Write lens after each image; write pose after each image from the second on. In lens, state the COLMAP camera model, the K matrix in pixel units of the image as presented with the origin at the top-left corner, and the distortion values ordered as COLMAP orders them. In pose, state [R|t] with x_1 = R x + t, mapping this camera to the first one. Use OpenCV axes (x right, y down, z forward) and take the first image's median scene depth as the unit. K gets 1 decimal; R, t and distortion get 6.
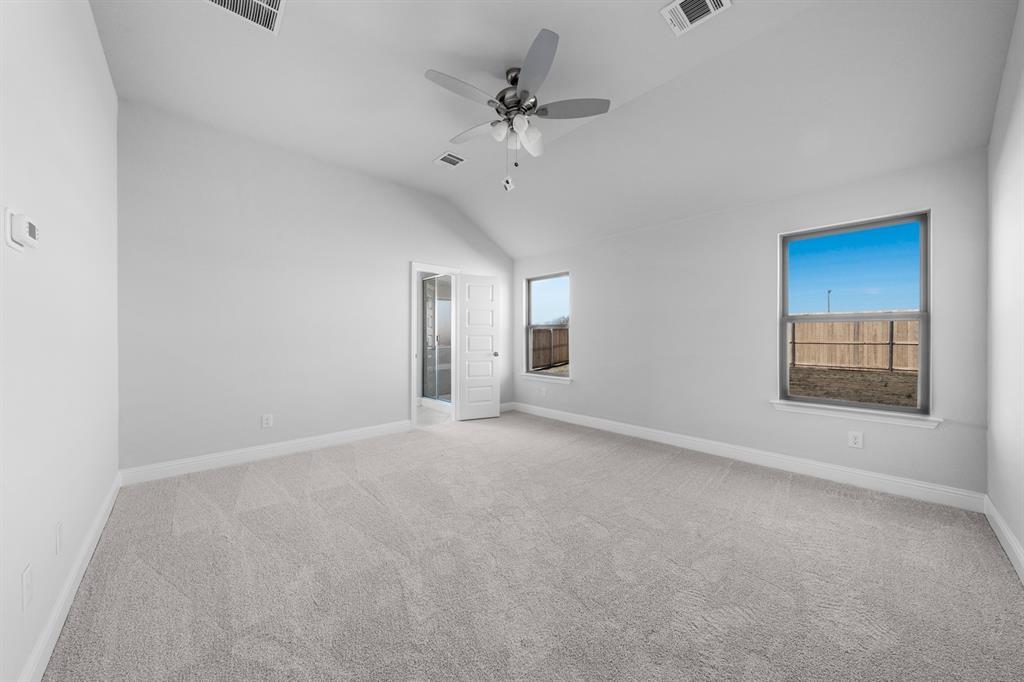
lens RADIAL K [[348.8, 0, 509.2], [0, 348.8, 336.4], [0, 0, 1]] dist [-0.009395, 0.000044]
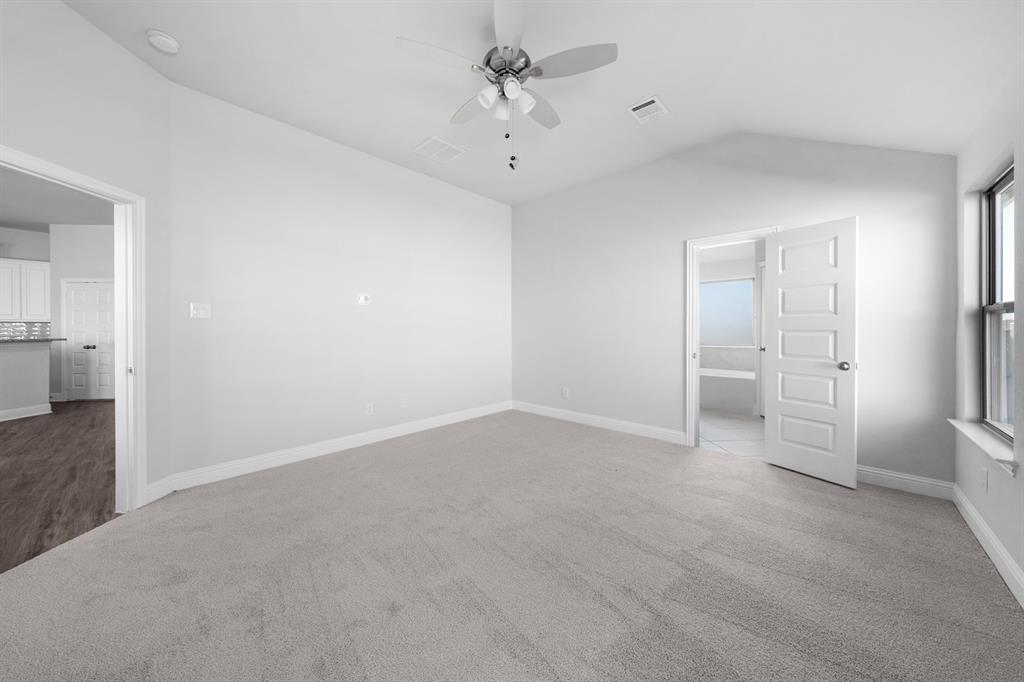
lens RADIAL K [[348.8, 0, 507.8], [0, 348.8, 333.8], [0, 0, 1]] dist [-0.009395, 0.000044]
pose [[0.074522, 0.006834, -0.997196, 0.445806], [-0.007602, 0.999951, 0.006285, 0.002559], [0.997190, 0.007113, 0.074571, 0.459485]]
